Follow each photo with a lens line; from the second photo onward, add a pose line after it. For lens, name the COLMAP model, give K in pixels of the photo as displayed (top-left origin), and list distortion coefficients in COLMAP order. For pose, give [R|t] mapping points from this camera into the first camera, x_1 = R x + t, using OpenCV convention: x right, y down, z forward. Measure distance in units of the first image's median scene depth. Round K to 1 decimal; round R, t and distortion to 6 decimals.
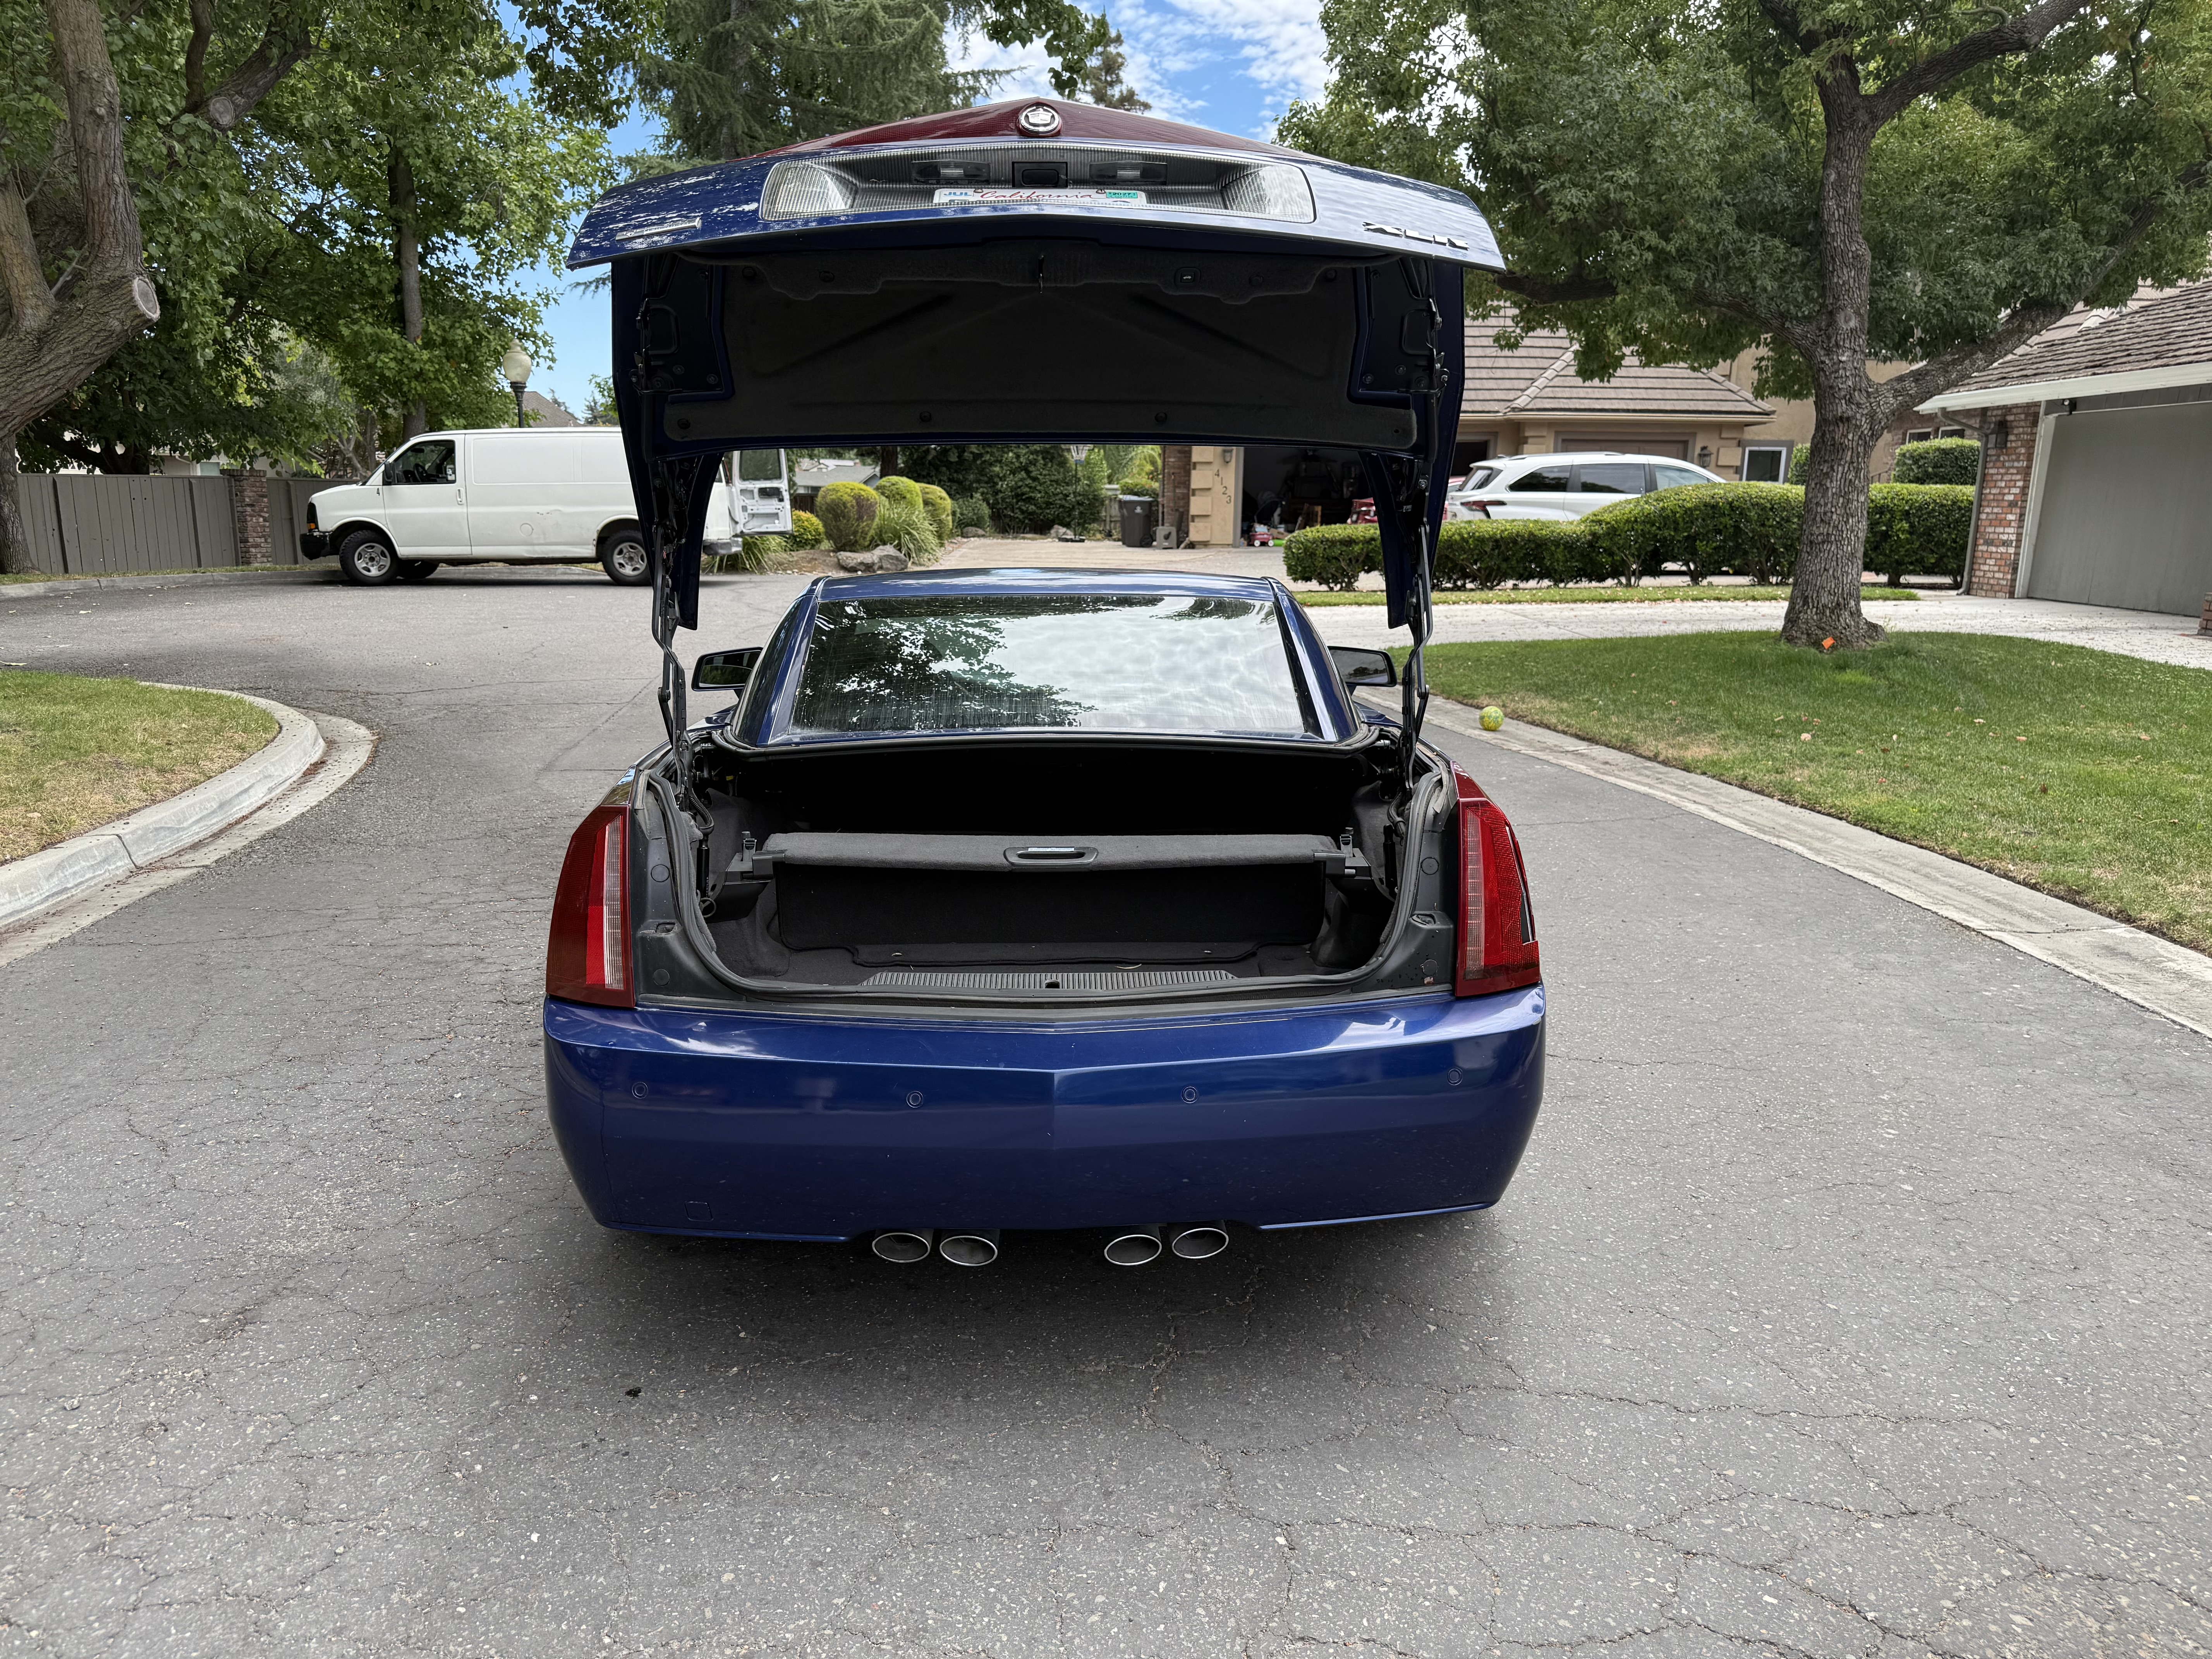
lens RADIAL K [[1541.4, 0, 1104.5], [0, 1541.4, 862.2], [0, 0, 1]] dist [0.027049, -0.035119]
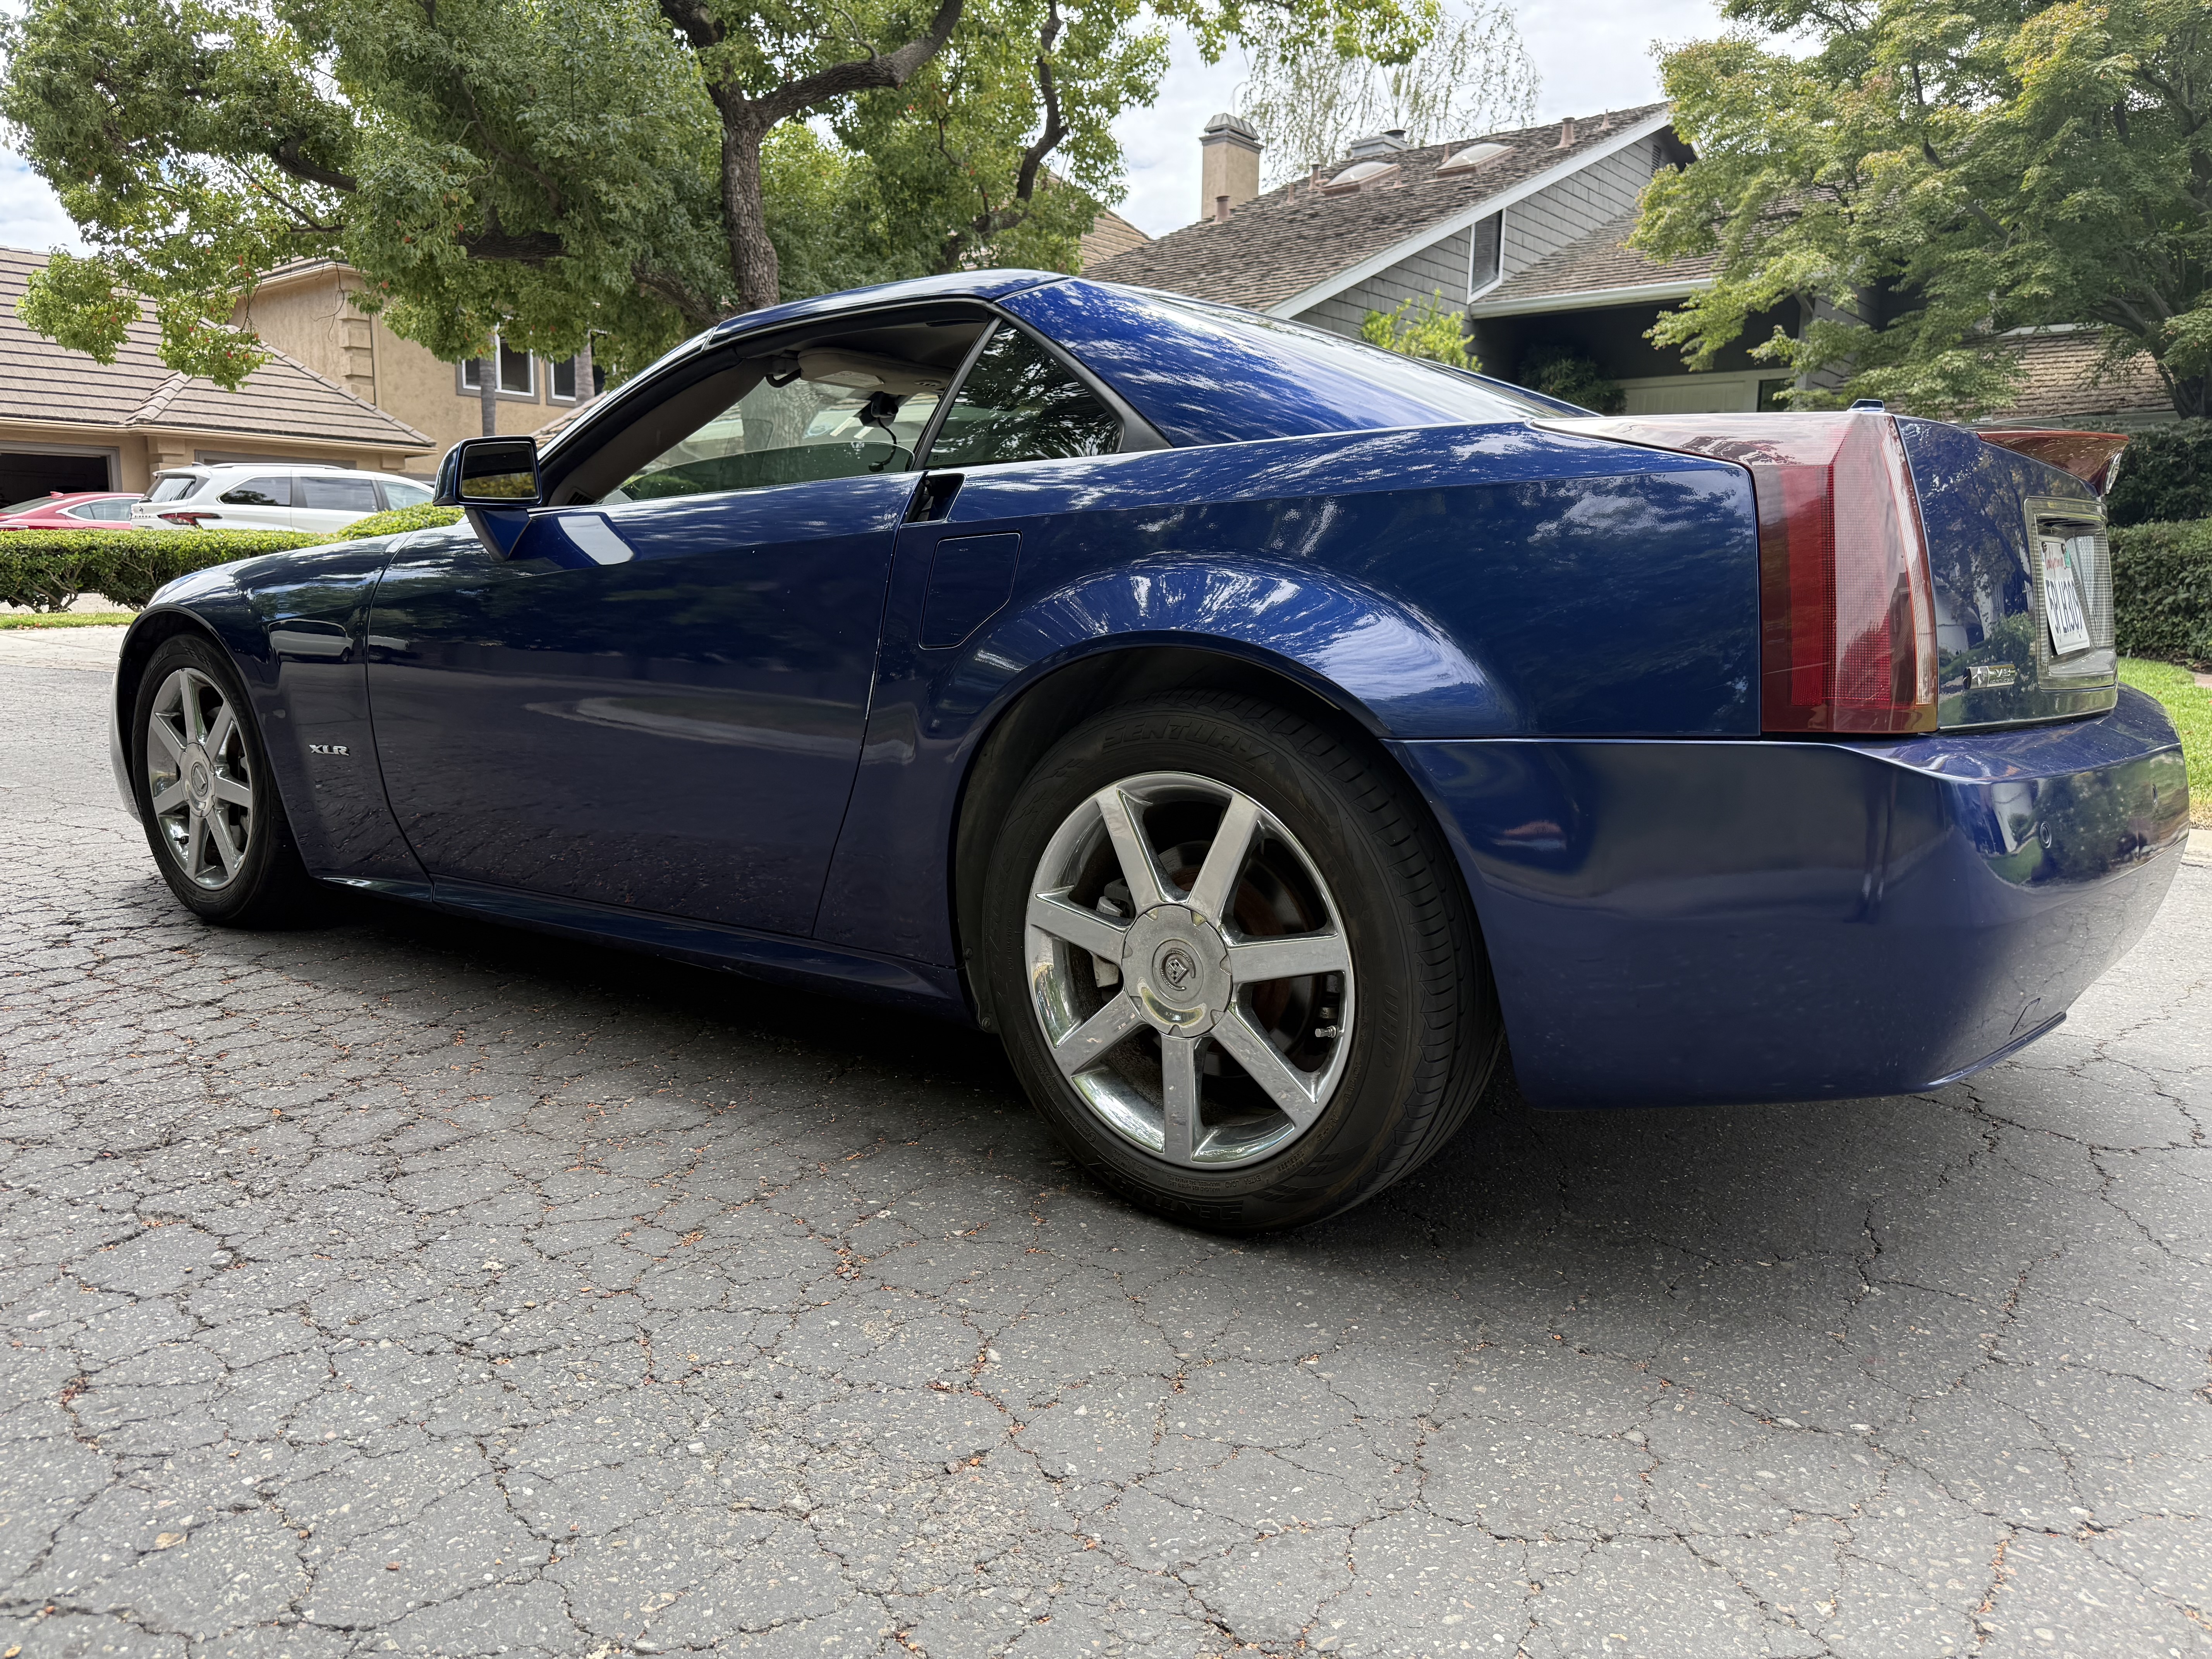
lens RADIAL K [[1541.4, 0, 1104.5], [0, 1541.4, 862.2], [0, 0, 1]] dist [0.027049, -0.035119]
pose [[0.647813, -0.140218, 0.748784, -0.166019], [0.167331, 0.985101, 0.039704, 0.010542], [-0.743195, 0.099574, 0.661624, 0.137651]]
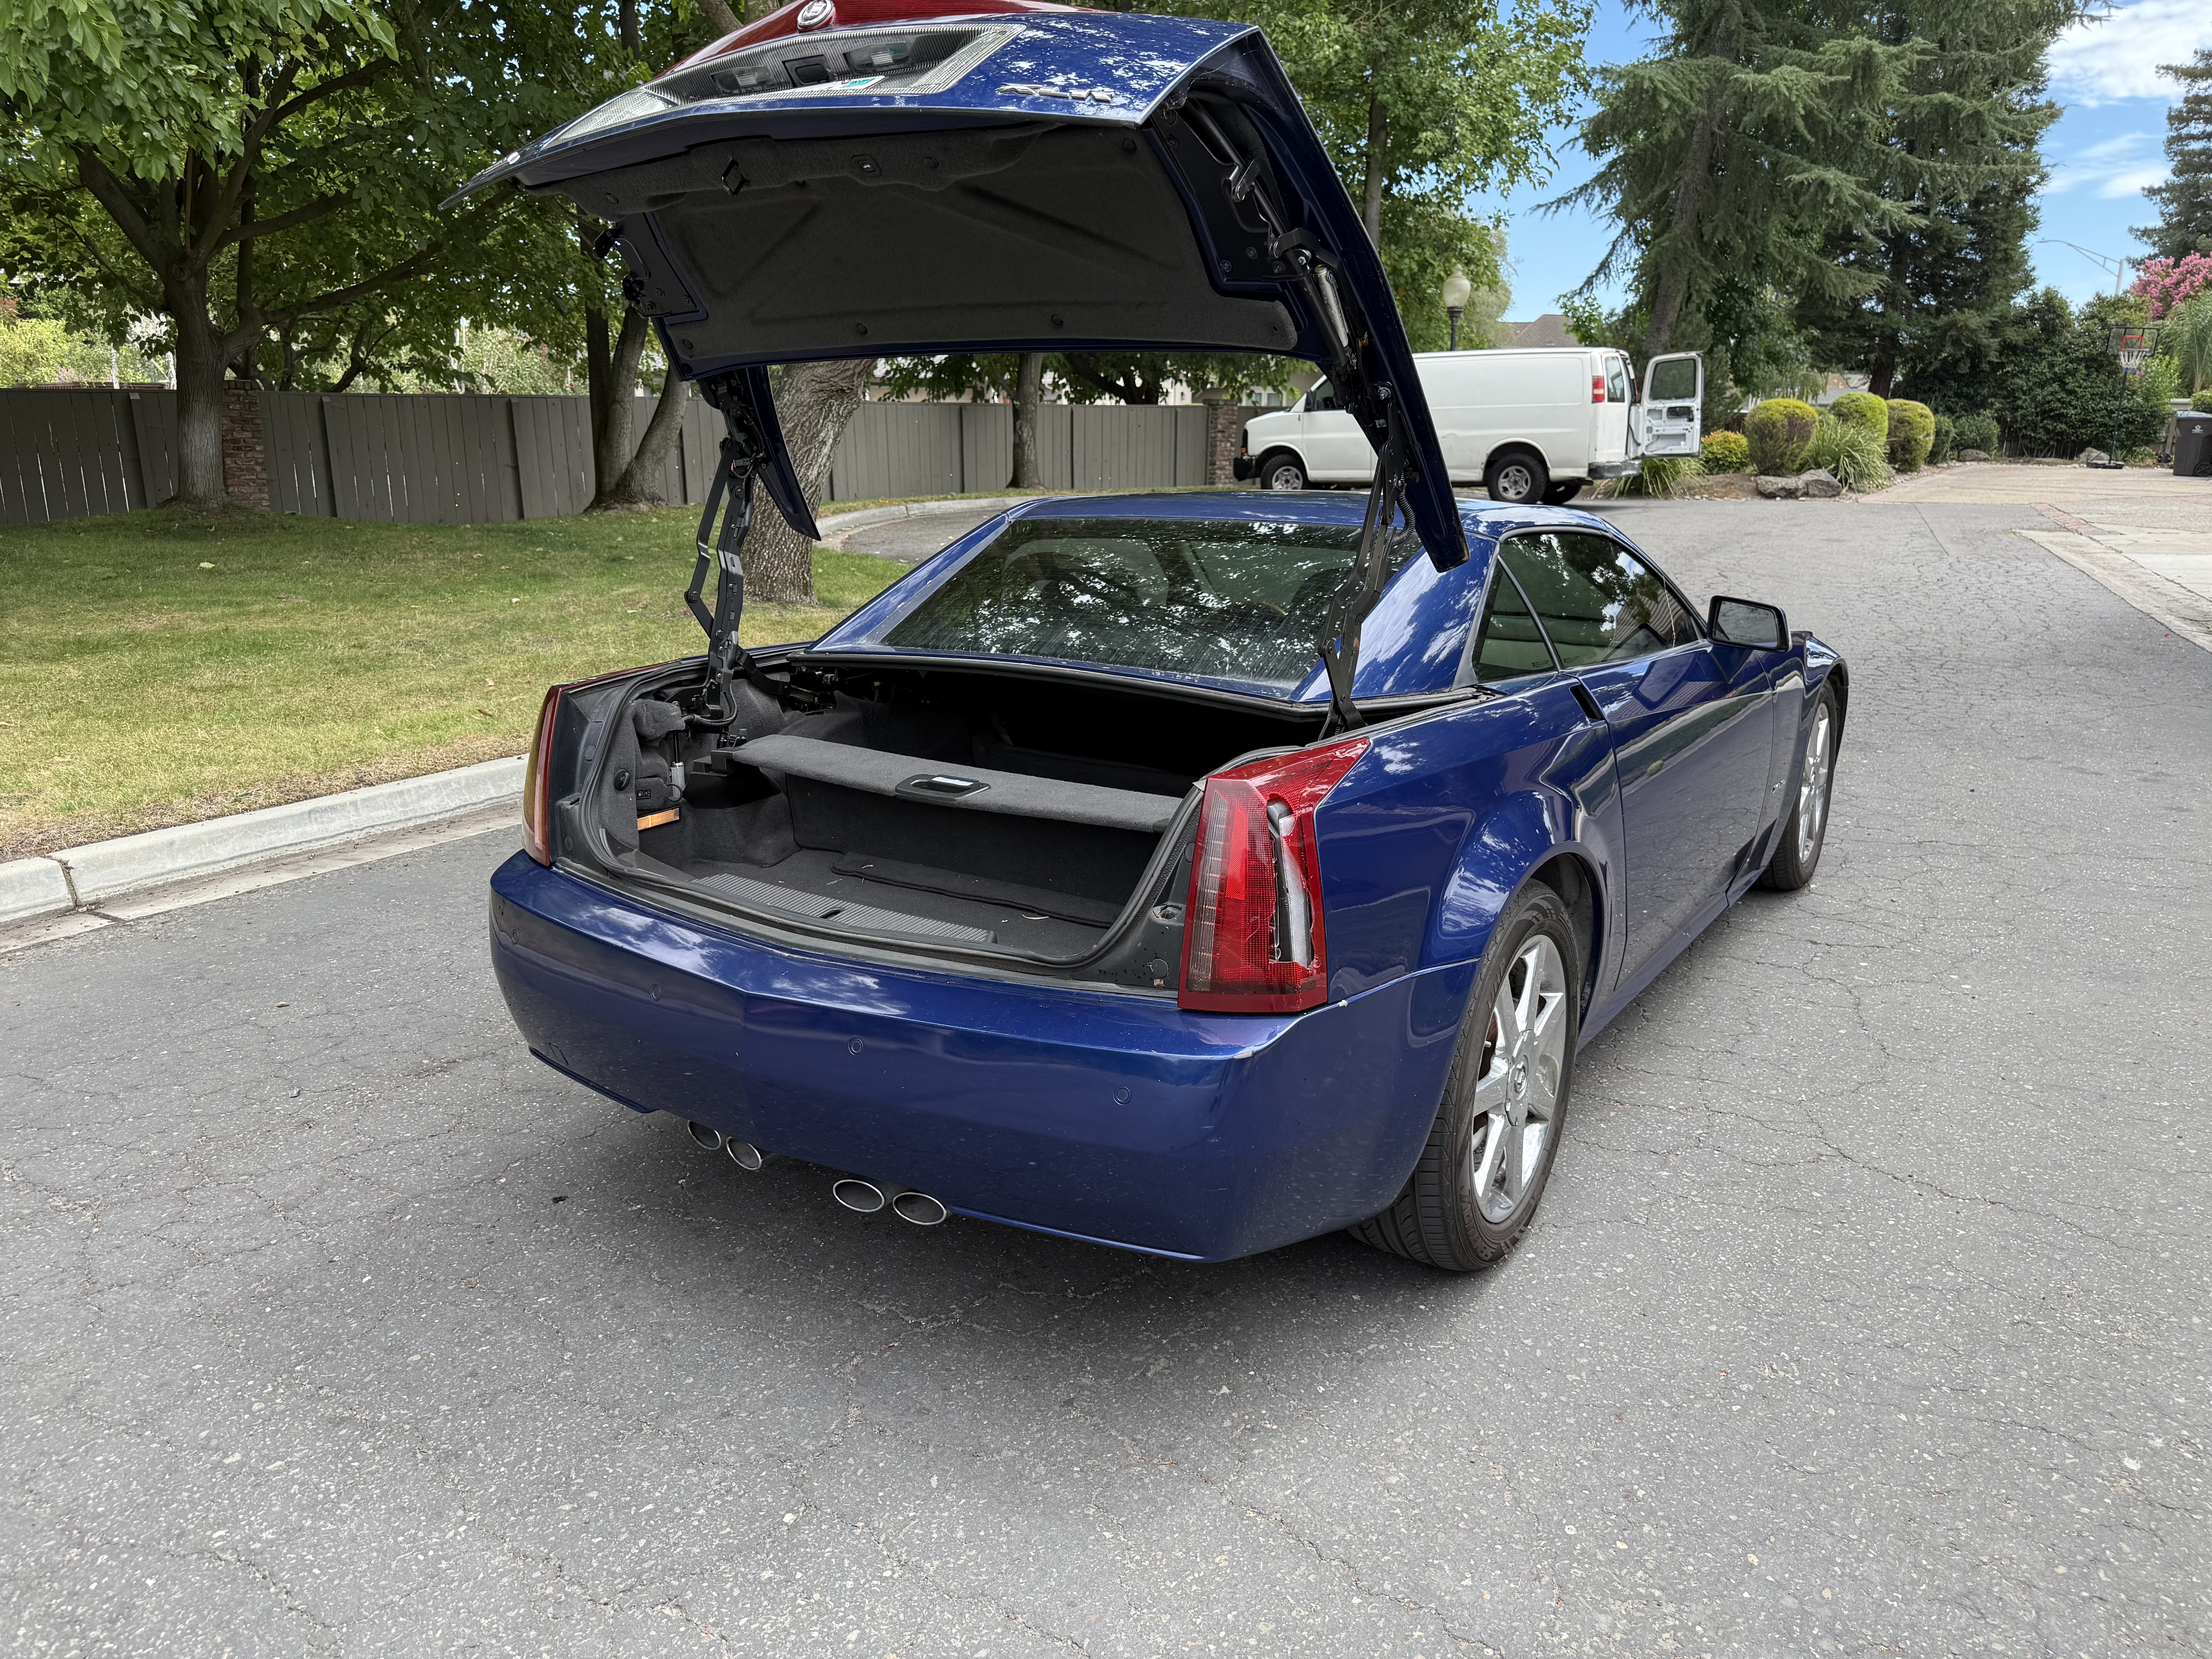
lens RADIAL K [[1573.7, 0, 1106.0], [0, 1573.7, 829.5], [0, 0, 1]] dist [0.034164, -0.072182]
pose [[0.817125, 0.135697, -0.560261, 0.110599], [-0.123025, 0.990558, 0.060489, -0.009276], [0.563180, 0.019499, 0.826104, 0.043384]]
